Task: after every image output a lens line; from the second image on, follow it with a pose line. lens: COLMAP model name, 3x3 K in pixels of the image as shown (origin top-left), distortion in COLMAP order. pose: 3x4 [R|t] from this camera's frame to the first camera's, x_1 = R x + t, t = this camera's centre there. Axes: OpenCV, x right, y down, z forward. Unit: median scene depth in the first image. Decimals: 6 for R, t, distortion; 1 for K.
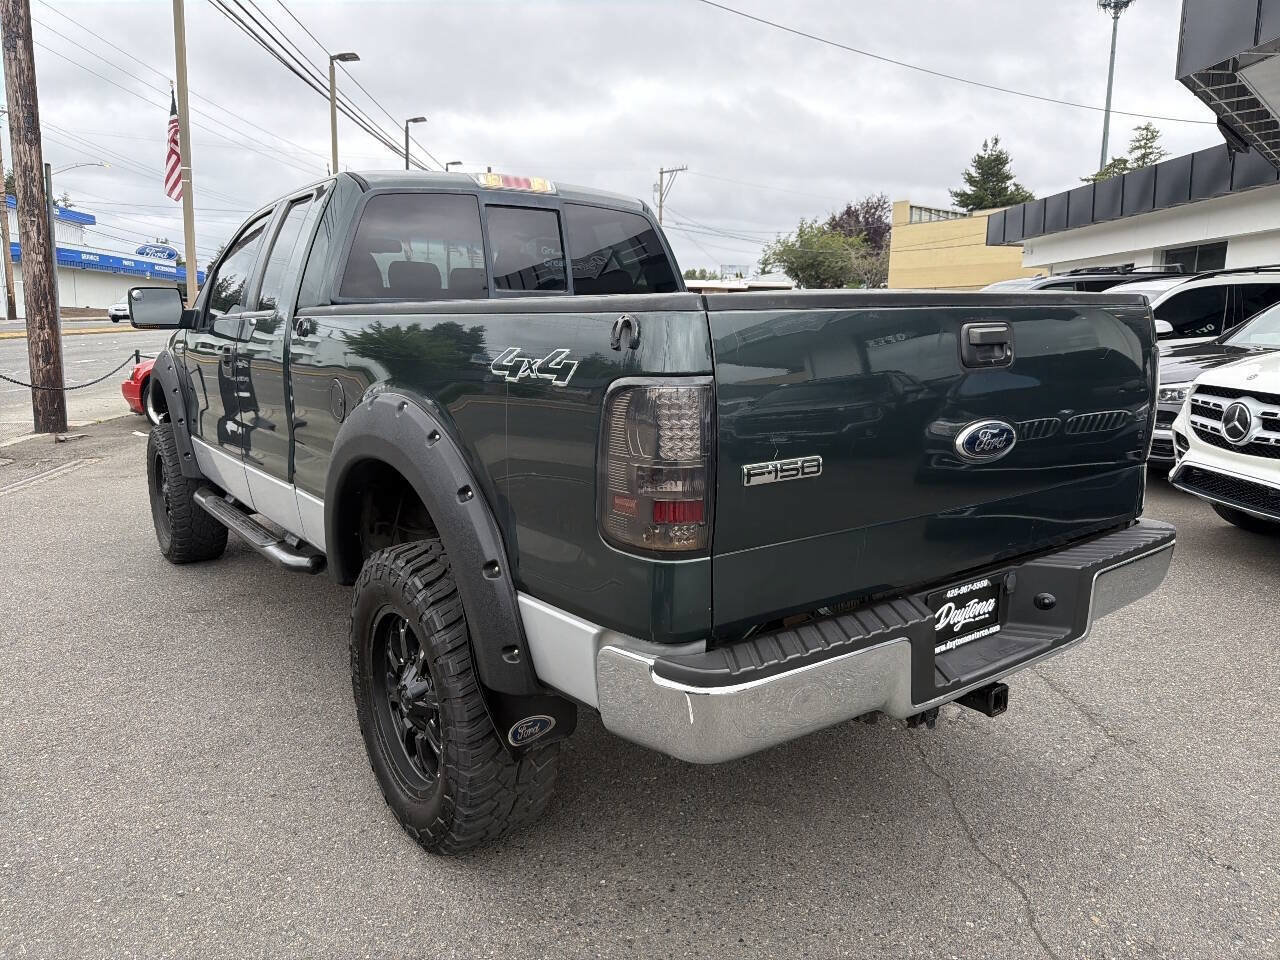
lens RADIAL K [[930.6, 0, 643.6], [0, 930.6, 488.8], [0, 0, 1]] dist [-0.003641, 0.000300]
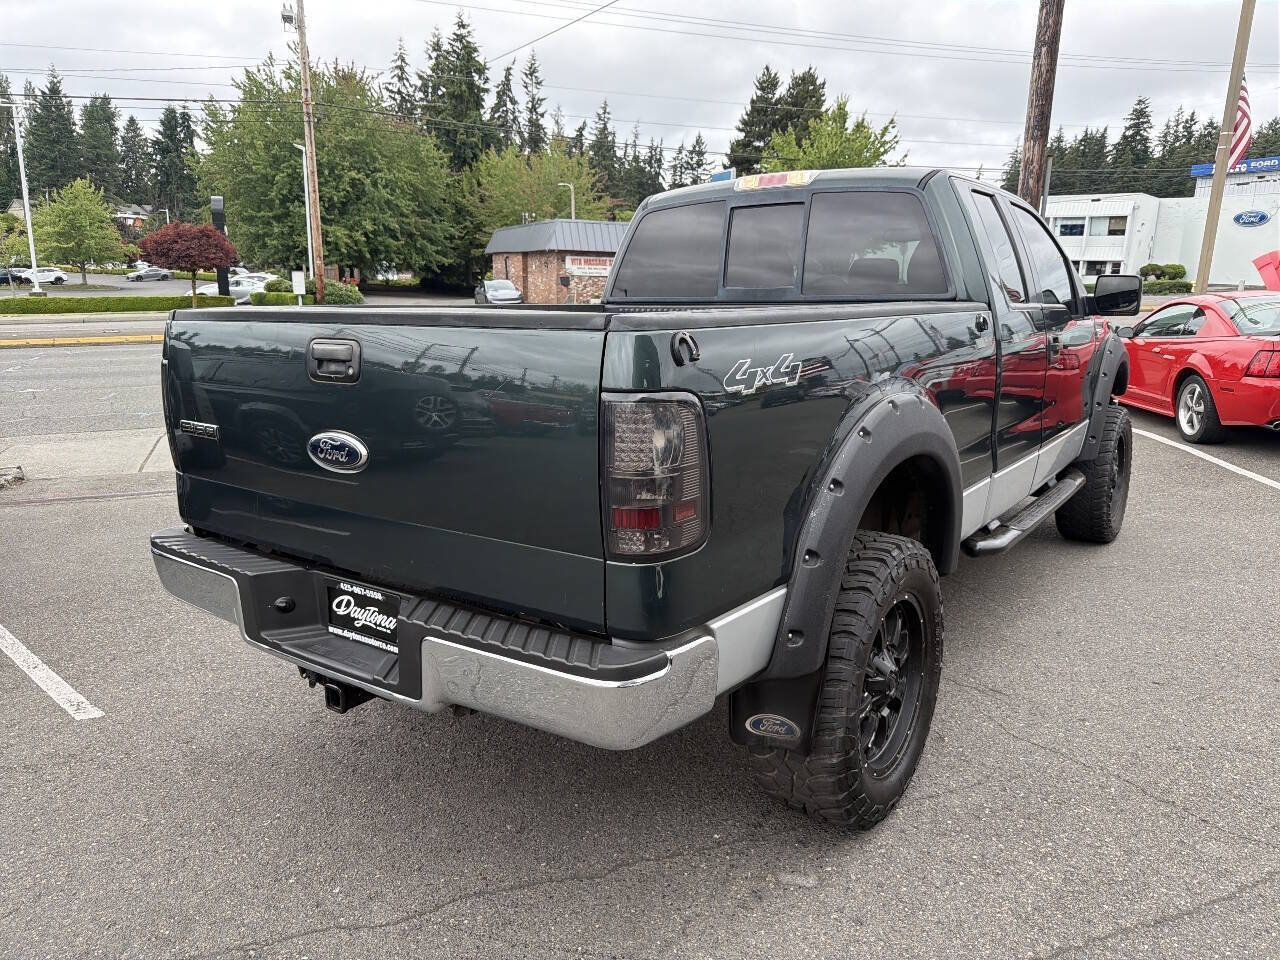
lens RADIAL K [[896.2, 0, 631.3], [0, 896.2, 487.4], [0, 0, 1]] dist [0.065349, -0.078124]
pose [[0.314234, 0.206960, -0.926512, 1.354593], [-0.172505, 0.972149, 0.158648, -0.218507], [0.933541, 0.109975, 0.341183, 0.923056]]
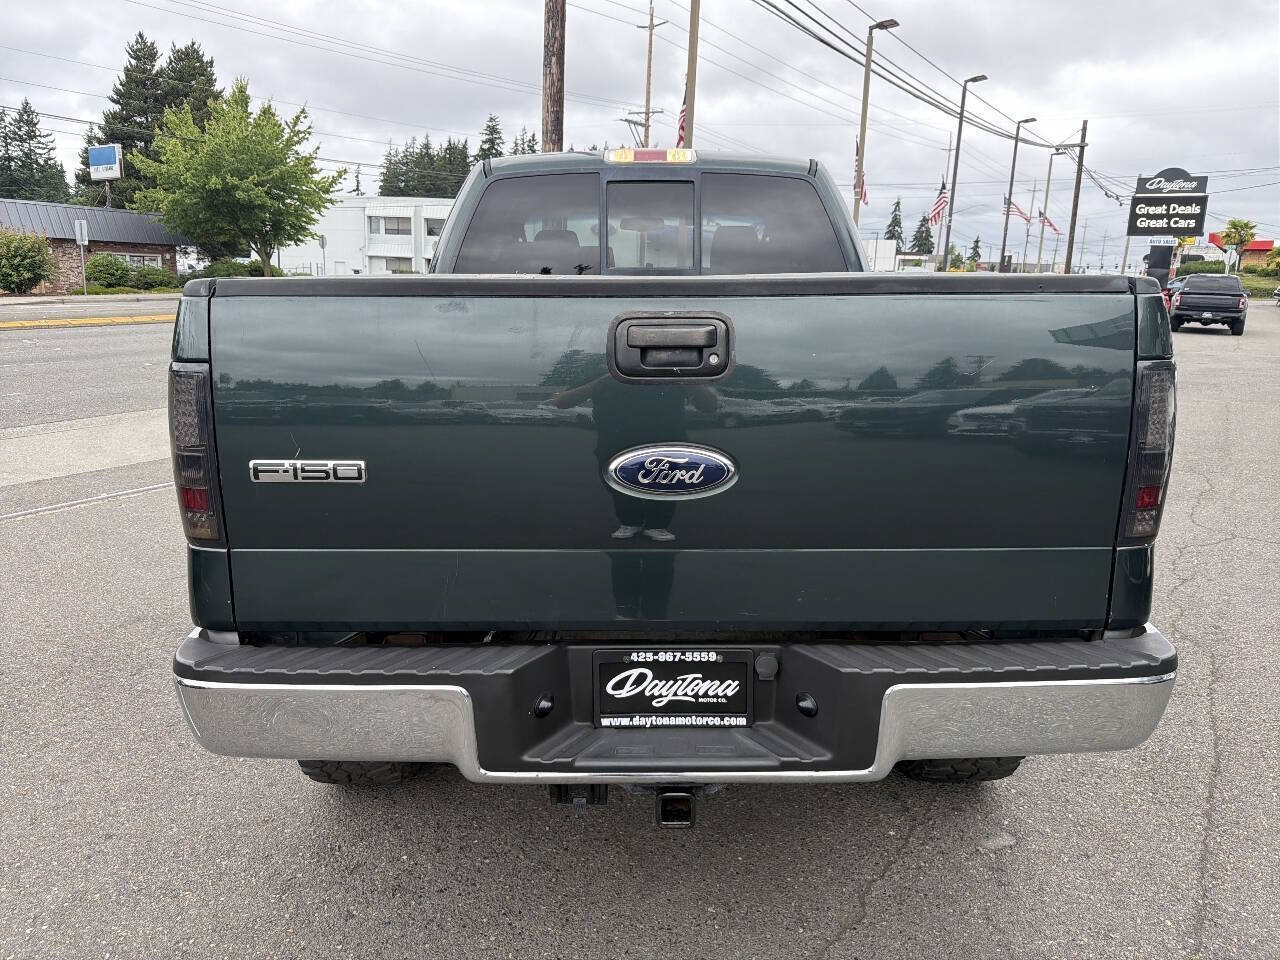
lens RADIAL K [[924.2, 0, 618.6], [0, 924.2, 476.9], [0, 0, 1]] dist [0.018956, -0.029765]
pose [[0.803931, 0.125678, -0.581292, 0.739742], [-0.113806, 0.991864, 0.057051, -0.080596], [0.583732, 0.020289, 0.811693, 0.341884]]
